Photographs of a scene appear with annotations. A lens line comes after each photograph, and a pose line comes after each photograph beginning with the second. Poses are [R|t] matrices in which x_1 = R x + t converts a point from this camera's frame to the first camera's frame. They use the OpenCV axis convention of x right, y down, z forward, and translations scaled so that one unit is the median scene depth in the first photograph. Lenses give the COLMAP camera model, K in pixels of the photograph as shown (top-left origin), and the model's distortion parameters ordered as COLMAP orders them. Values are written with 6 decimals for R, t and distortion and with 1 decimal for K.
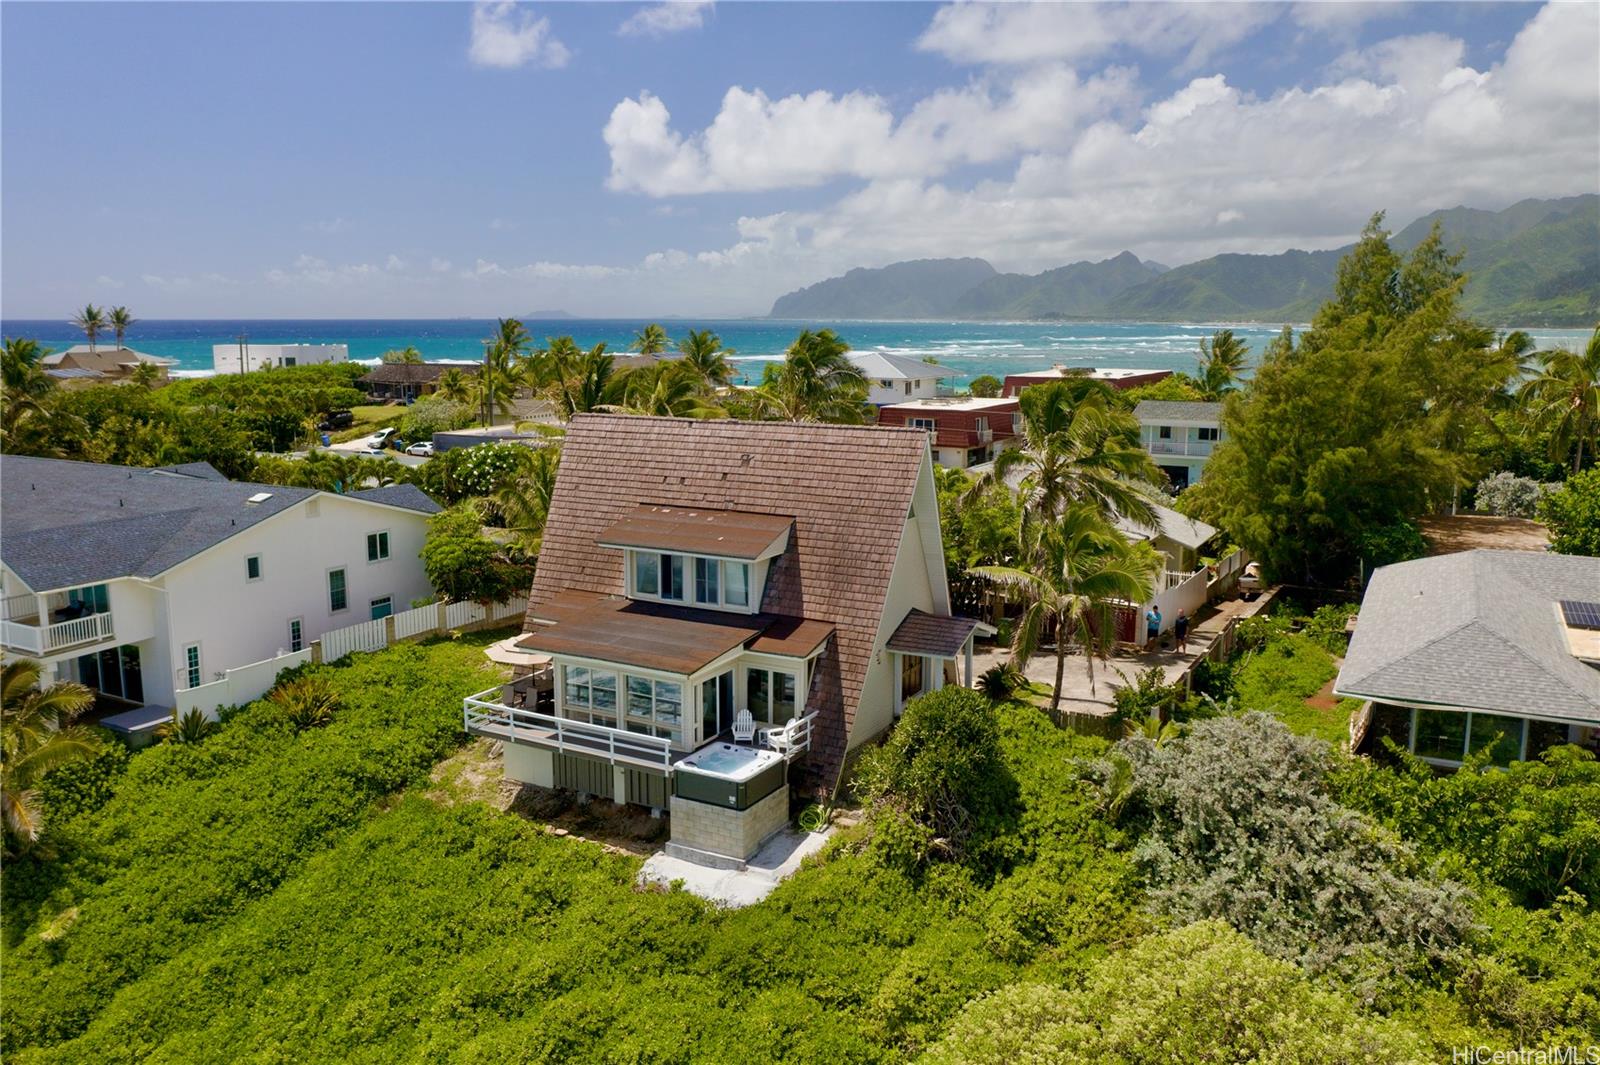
lens RADIAL K [[1263.9, 0, 800.0], [0, 1263.9, 532.5], [0, 0, 1]] dist [0.000686, -0.004623]
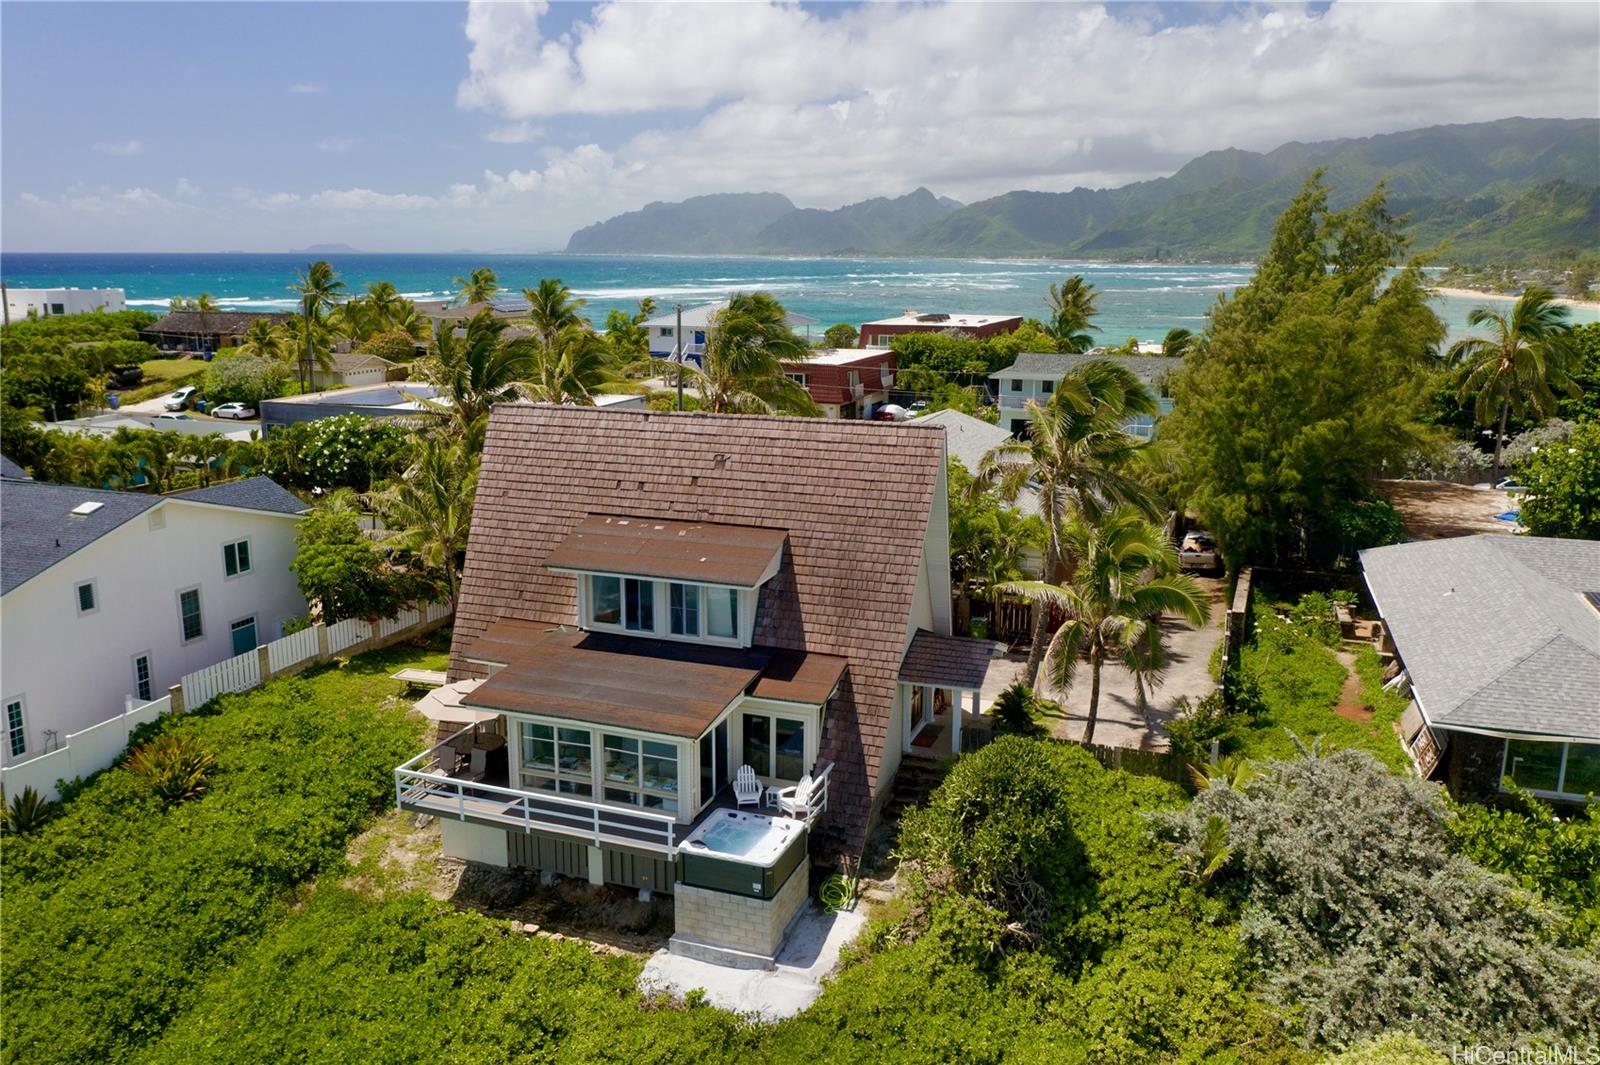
lens RADIAL K [[1263.9, 0, 800.0], [0, 1263.9, 532.5], [0, 0, 1]] dist [0.000686, -0.004623]
pose [[0.988039, -0.029865, 0.151284, -0.126971], [0.022353, 0.998443, 0.051115, -0.055031], [-0.152574, -0.047122, 0.987168, 0.167392]]
